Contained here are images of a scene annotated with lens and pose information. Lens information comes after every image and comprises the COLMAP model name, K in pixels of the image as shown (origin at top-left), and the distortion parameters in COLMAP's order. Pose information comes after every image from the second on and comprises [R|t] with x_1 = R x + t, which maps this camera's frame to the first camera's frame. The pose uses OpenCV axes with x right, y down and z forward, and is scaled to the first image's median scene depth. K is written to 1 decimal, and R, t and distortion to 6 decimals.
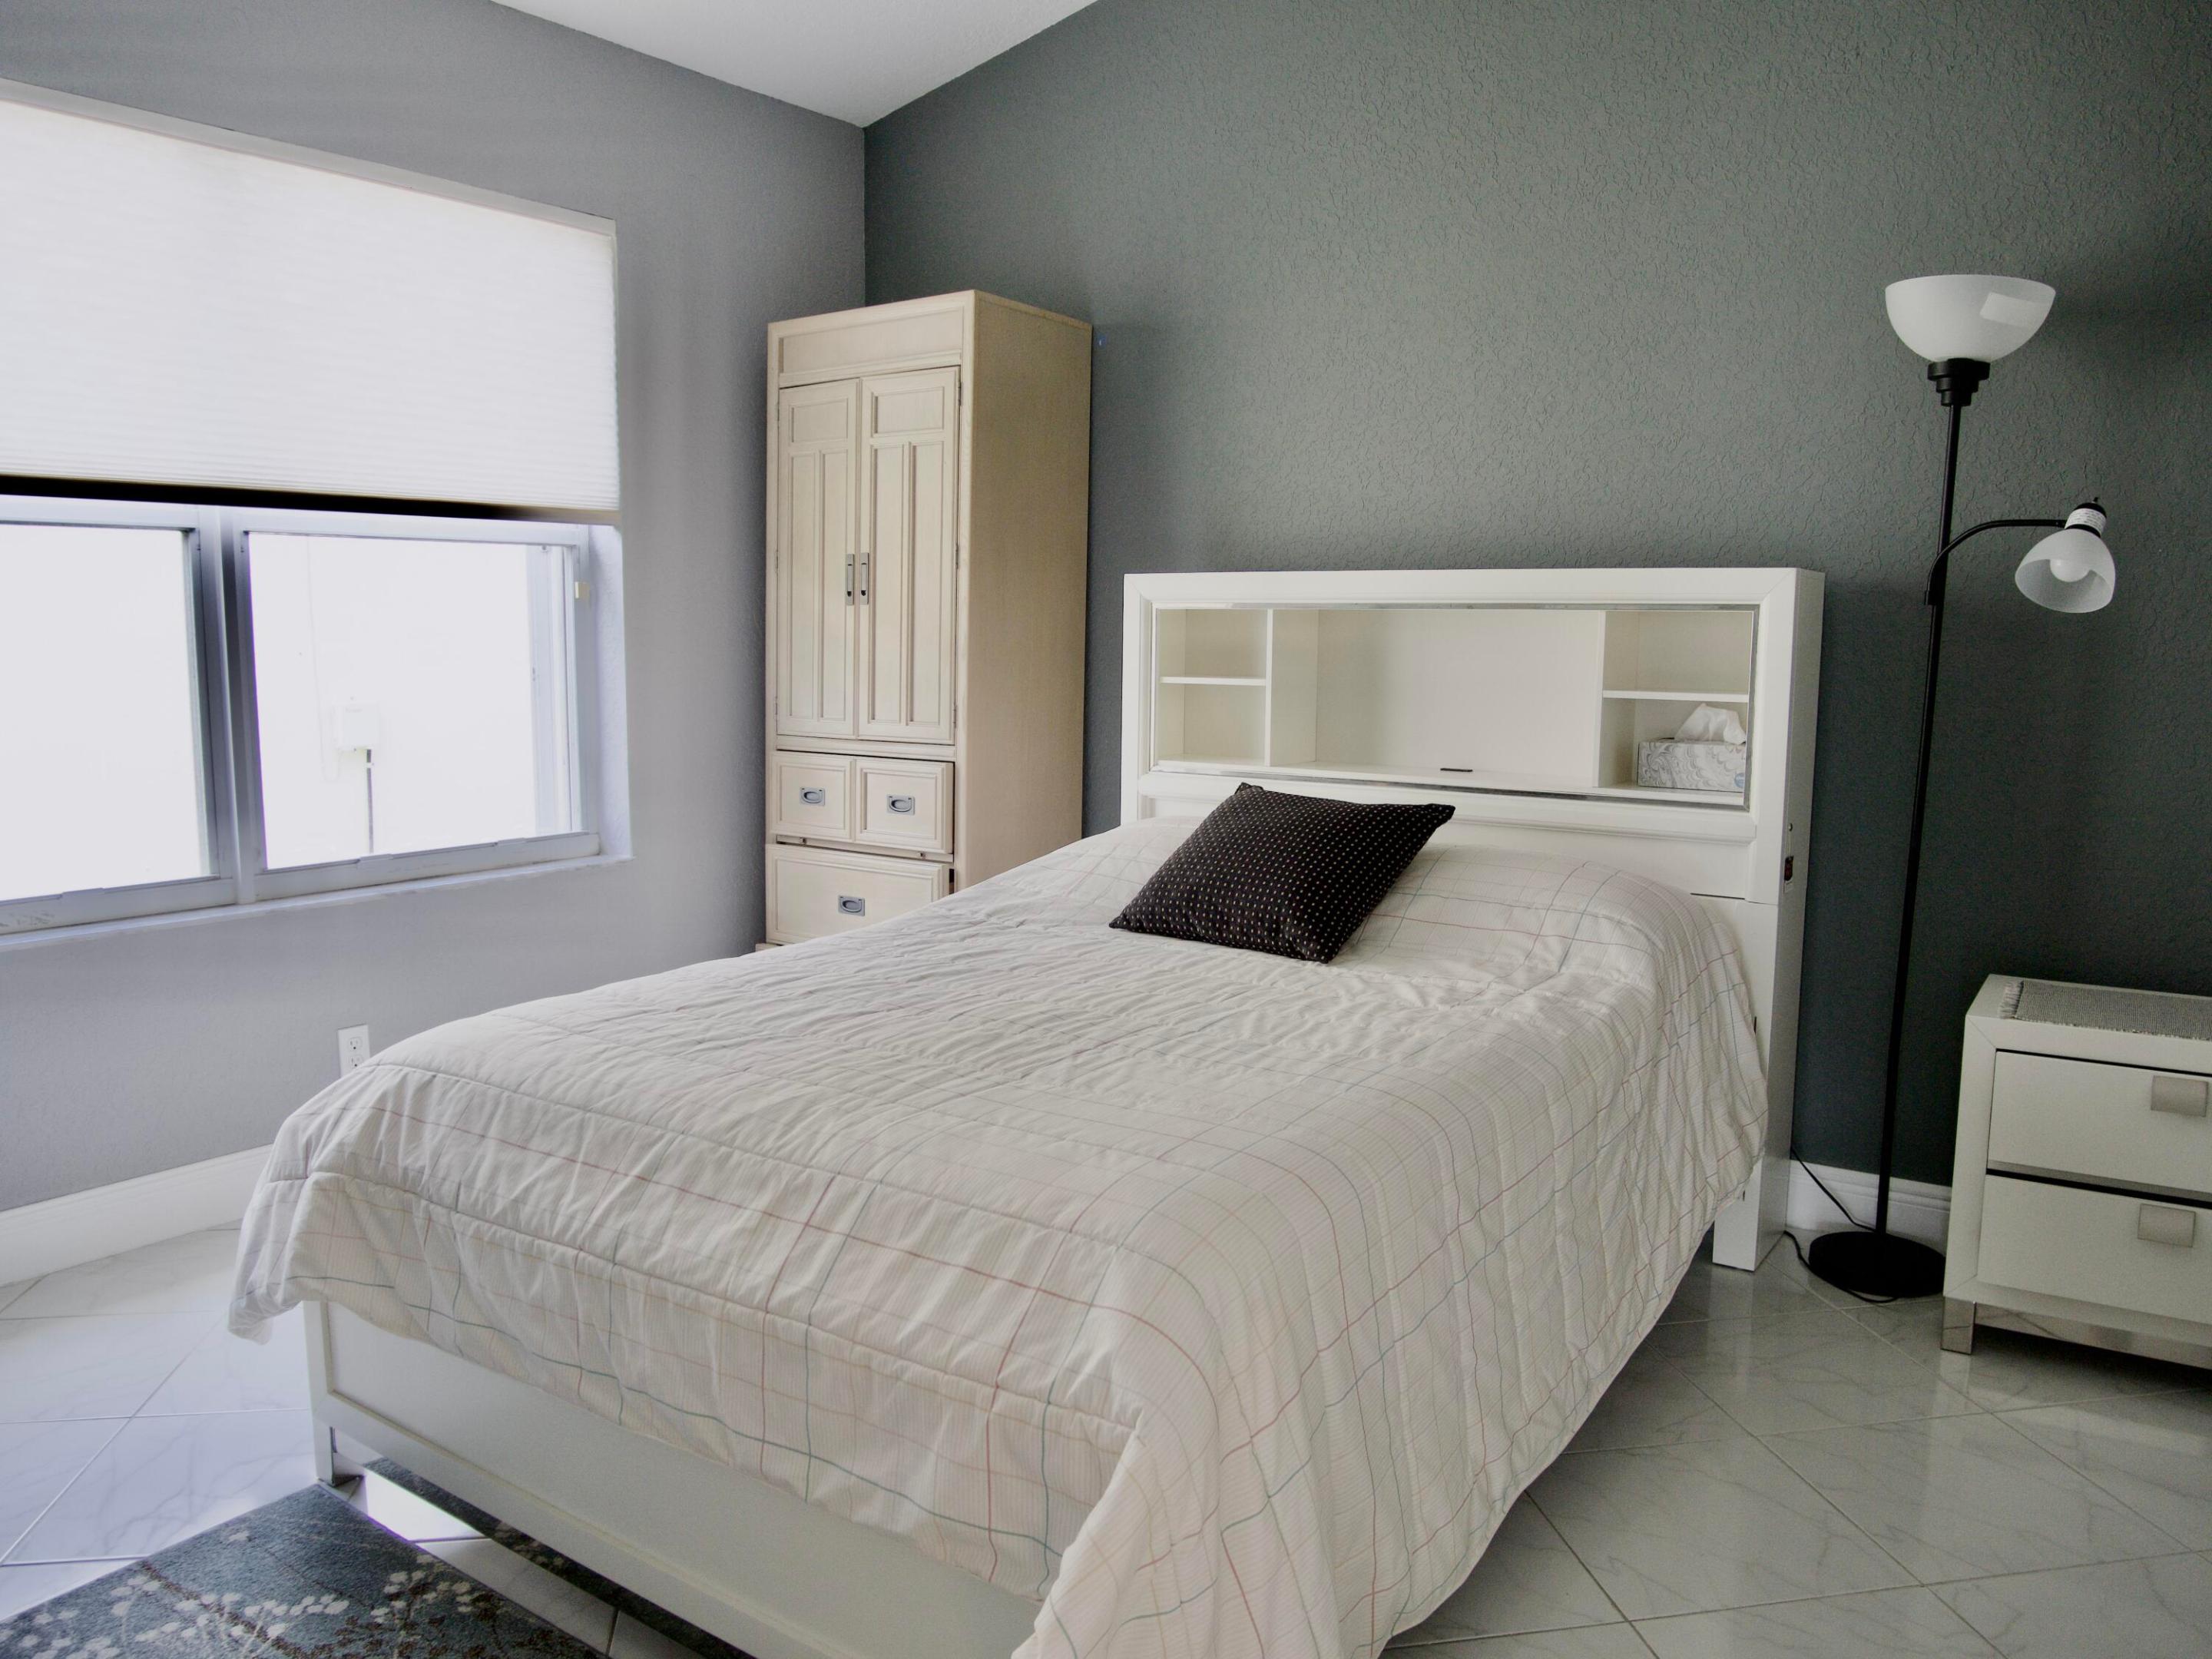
lens RADIAL K [[1698.3, 0, 1106.0], [0, 1698.3, 829.5], [0, 0, 1]] dist [-0.001975, -0.002918]
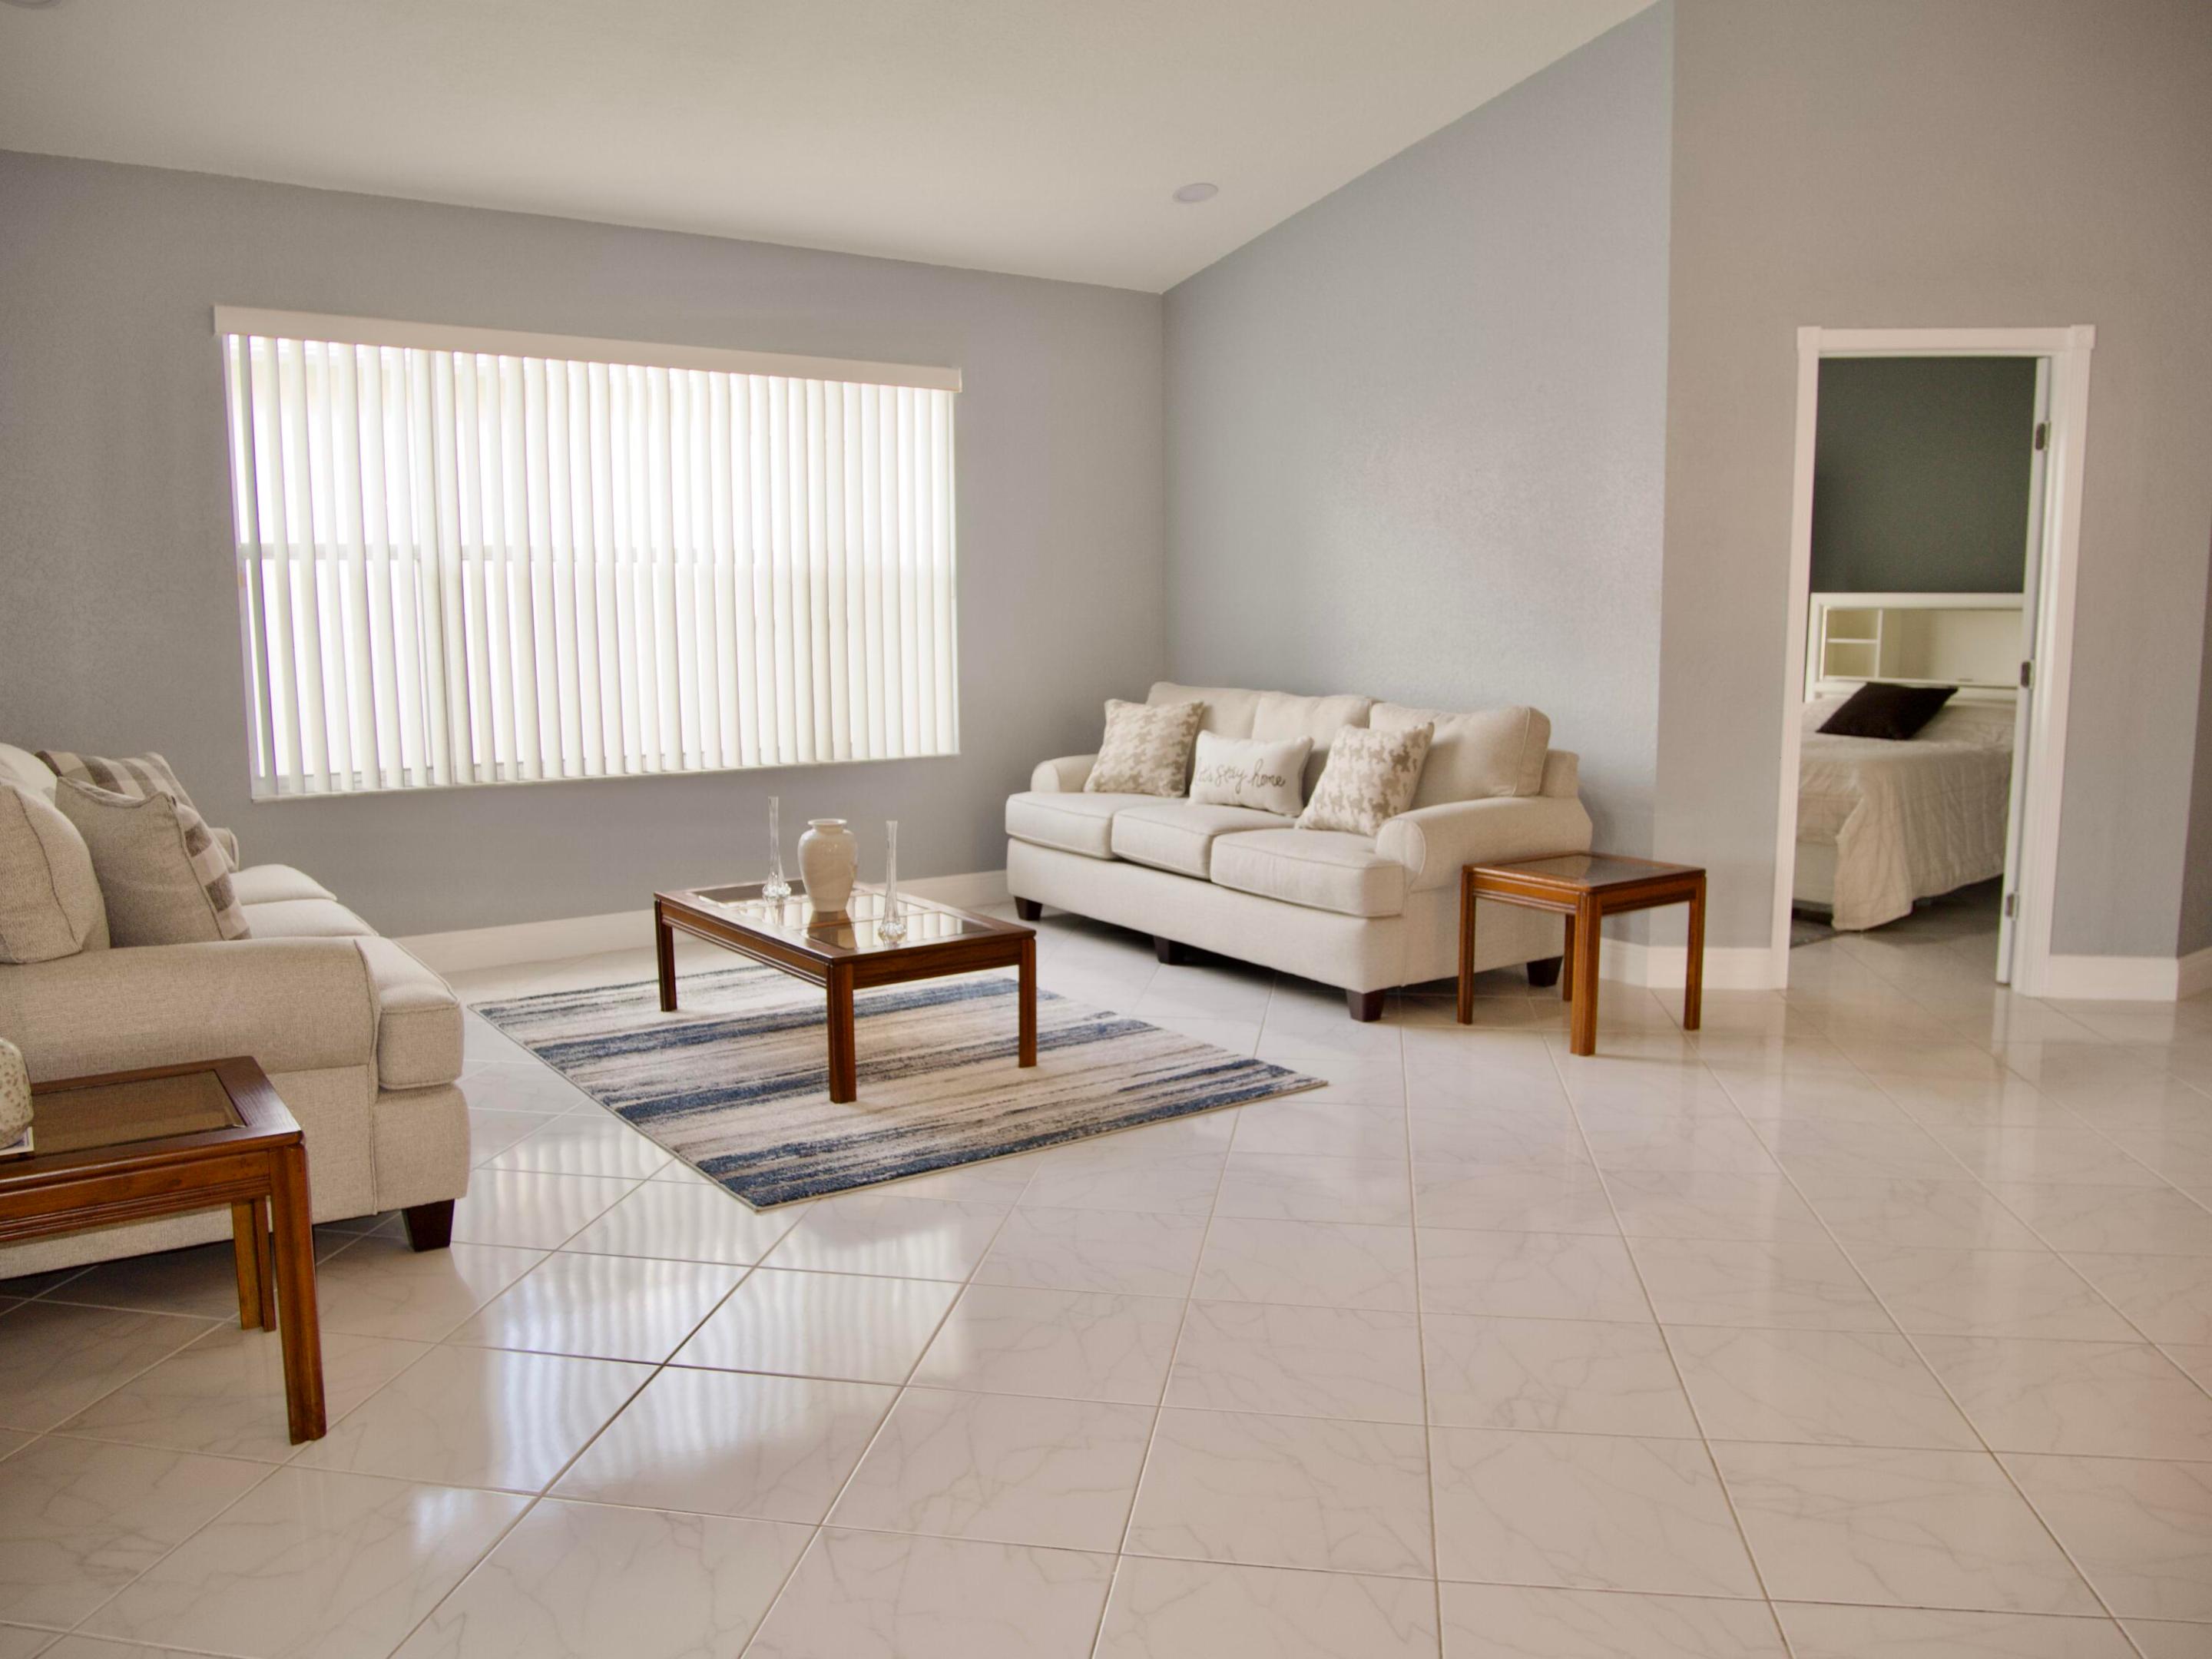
lens RADIAL K [[1698.3, 0, 1106.0], [0, 1698.3, 829.5], [0, 0, 1]] dist [-0.001975, -0.002918]
pose [[0.956058, 0.032321, -0.291389, -0.262880], [-0.028761, 0.999450, 0.016493, 0.186557], [0.291762, -0.007387, 0.956462, -1.757752]]
